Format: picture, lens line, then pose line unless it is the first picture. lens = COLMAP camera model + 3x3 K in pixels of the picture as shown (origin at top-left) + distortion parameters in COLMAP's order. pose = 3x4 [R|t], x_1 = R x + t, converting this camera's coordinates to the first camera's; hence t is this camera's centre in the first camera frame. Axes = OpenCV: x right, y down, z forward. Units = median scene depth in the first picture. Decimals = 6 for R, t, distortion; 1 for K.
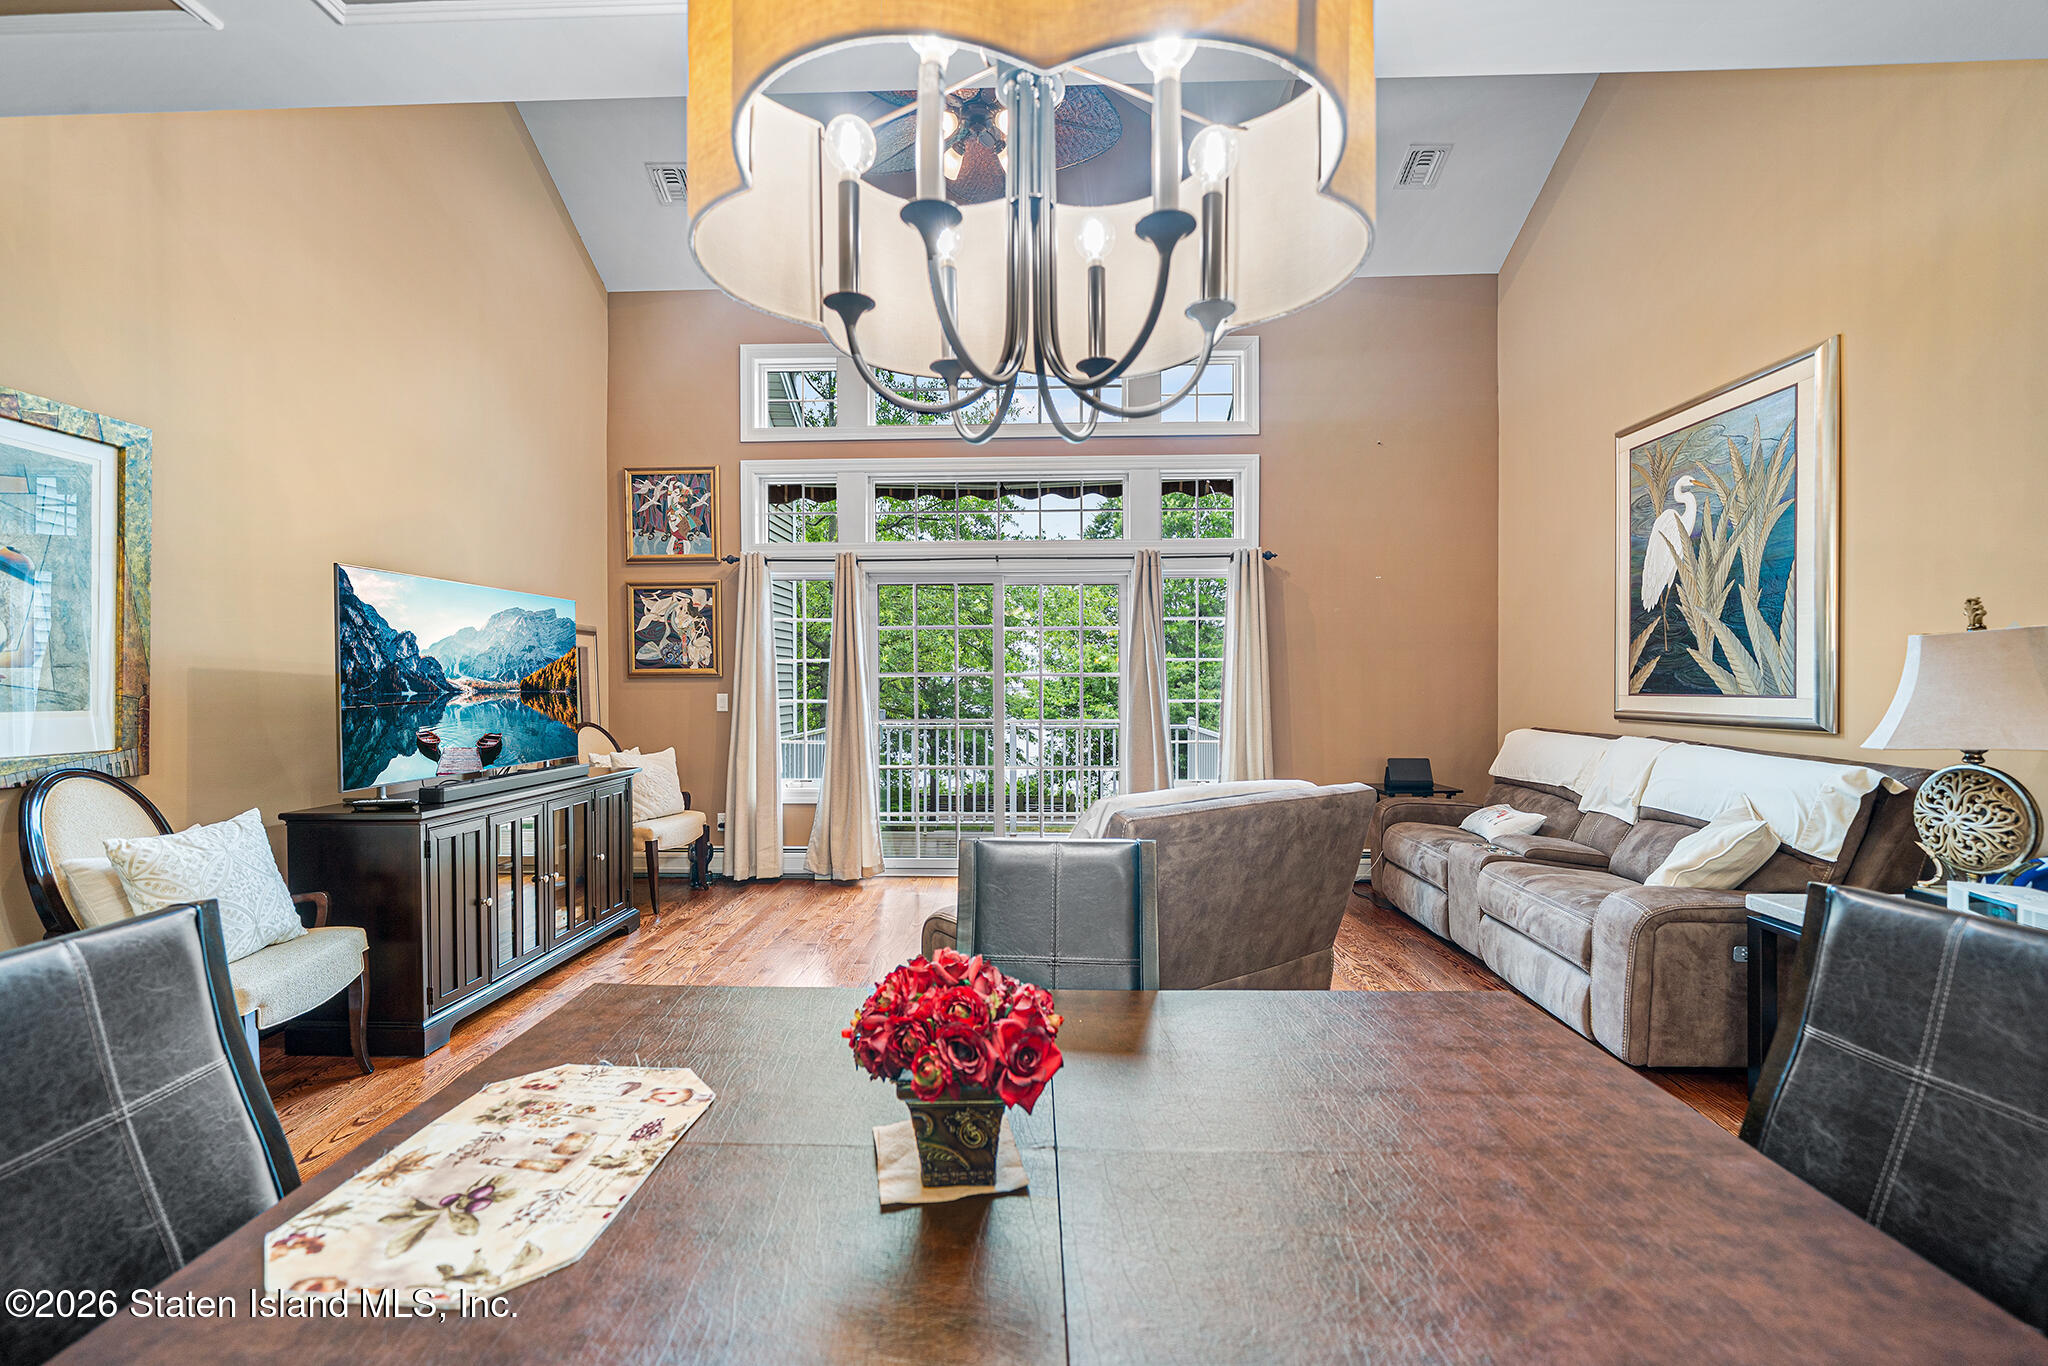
lens RADIAL K [[827.0, 0, 1024.0], [0, 827.0, 683.0], [0, 0, 1]] dist [-0.000504, 0.000160]
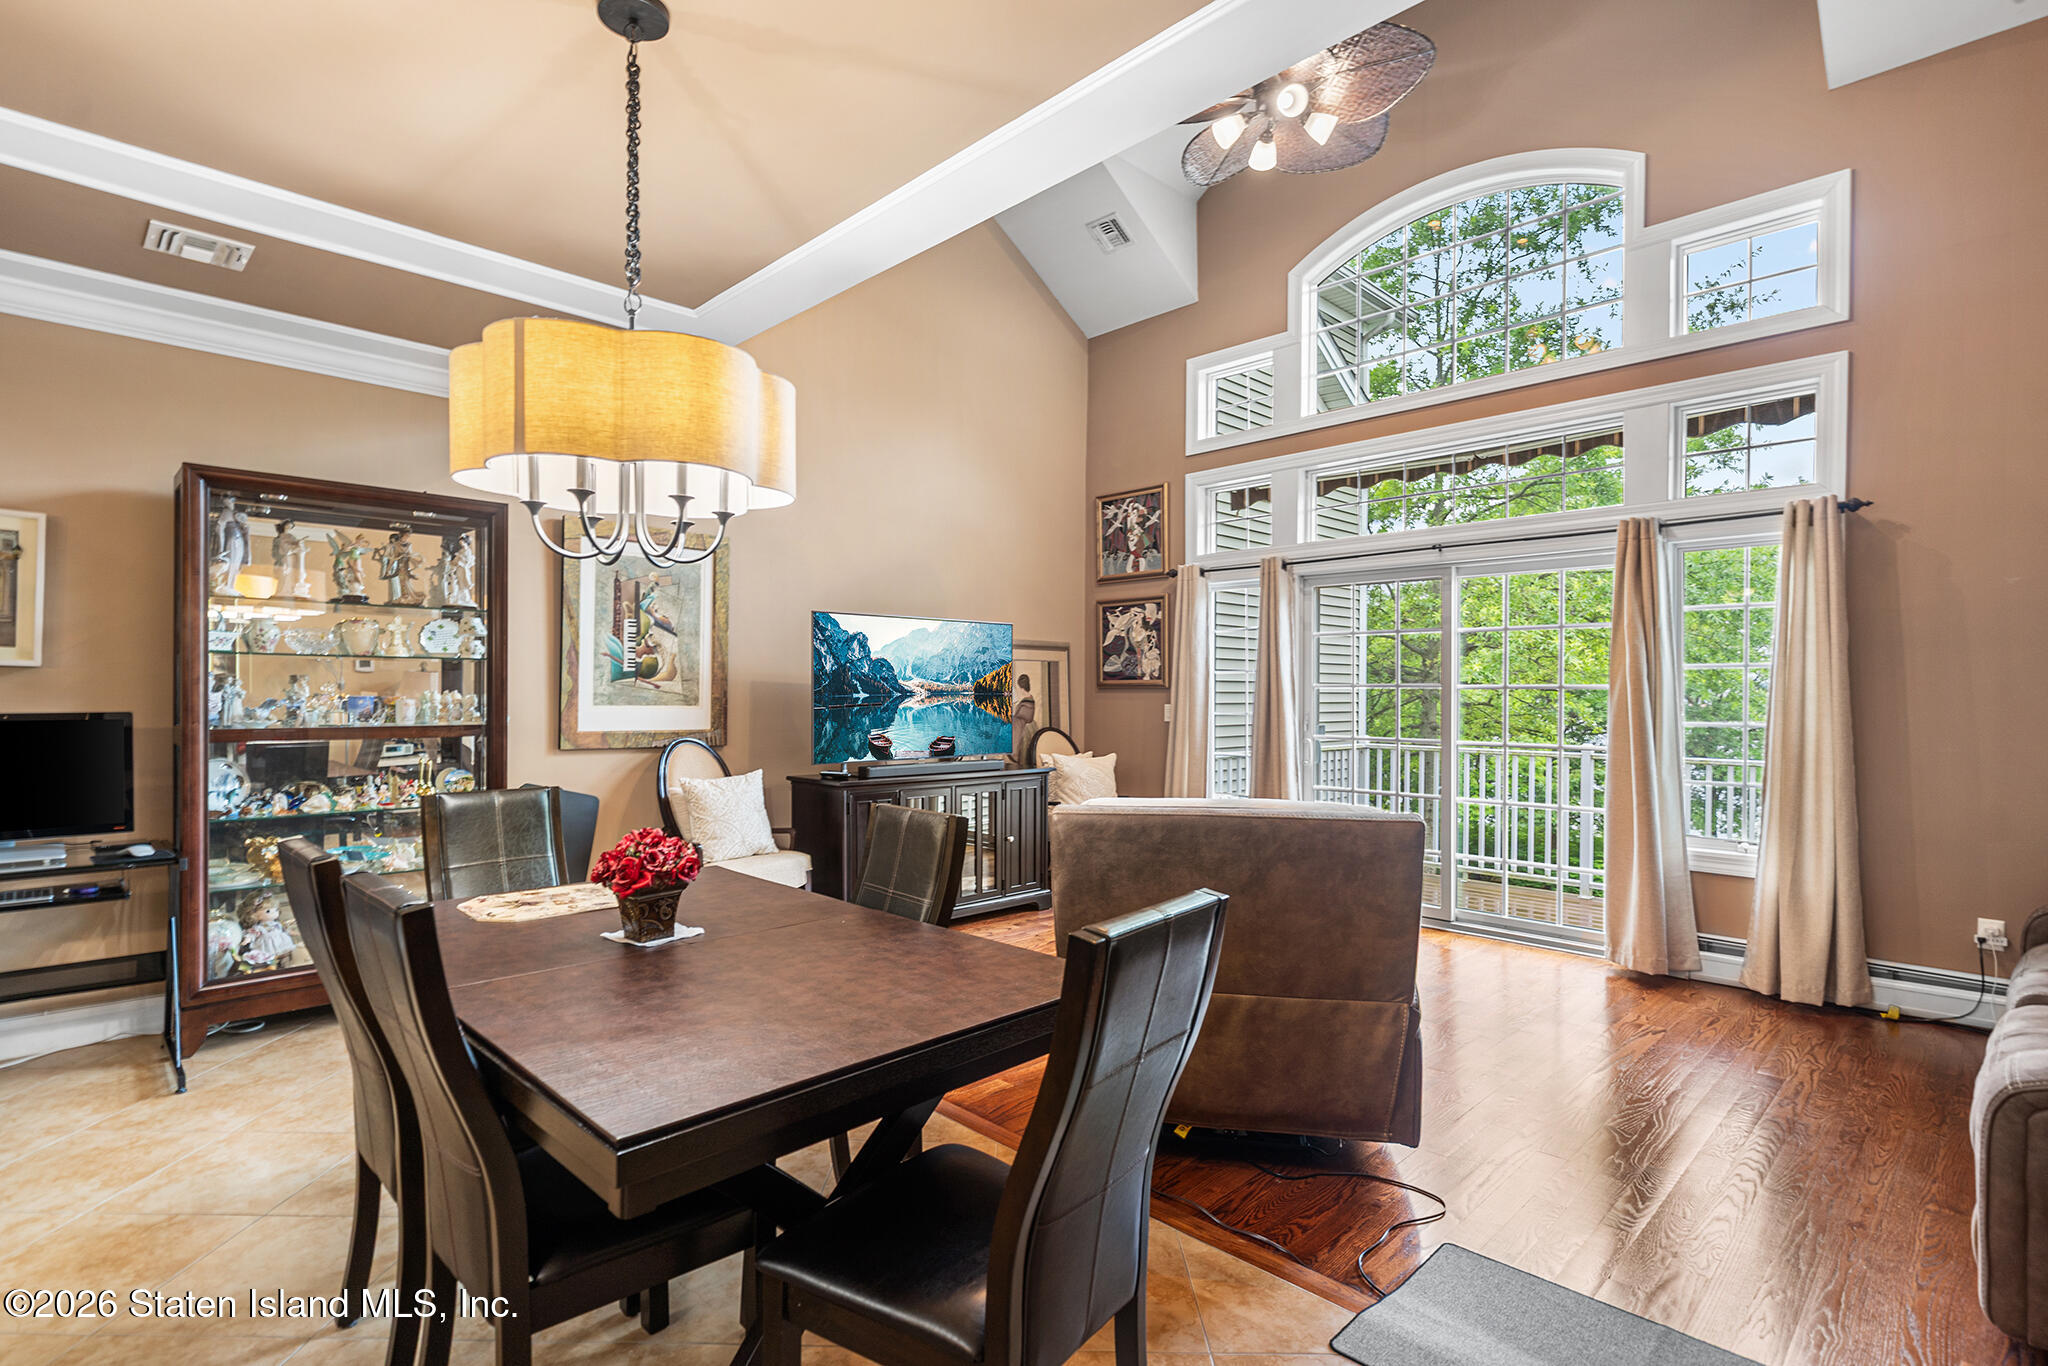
lens RADIAL K [[992.2, 0, 1025.7], [0, 992.2, 692.6], [0, 0, 1]] dist [0.009533, 0.000941]
pose [[0.727487, 0.008076, -0.686073, 0.352208], [-0.009305, 0.999955, 0.001904, -0.002247], [0.686058, 0.004999, 0.727530, -0.018703]]
